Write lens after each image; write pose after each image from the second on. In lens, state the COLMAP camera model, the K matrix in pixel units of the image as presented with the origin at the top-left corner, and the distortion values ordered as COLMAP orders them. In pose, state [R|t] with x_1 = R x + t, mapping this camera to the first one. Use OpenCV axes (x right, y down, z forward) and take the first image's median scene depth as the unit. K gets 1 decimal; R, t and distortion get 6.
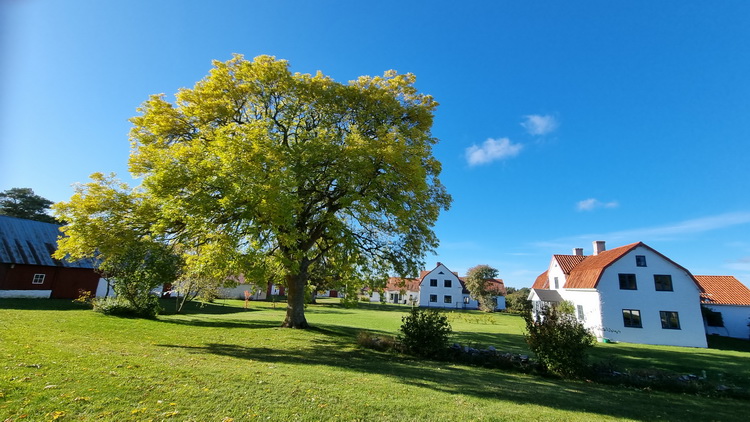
lens RADIAL K [[333.1, 0, 378.3], [0, 333.1, 214.8], [0, 0, 1]] dist [-0.001628, 0.000165]
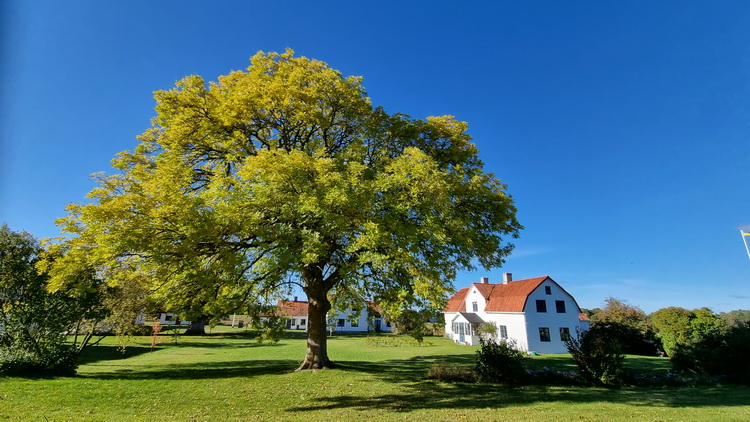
lens RADIAL K [[333.1, 0, 378.3], [0, 333.1, 214.8], [0, 0, 1]] dist [-0.001628, 0.000165]
pose [[0.885186, 0.106405, 0.452907, -0.457470], [-0.080505, 0.993841, -0.076148, -0.006412], [-0.458220, 0.030944, 0.888300, 0.110661]]
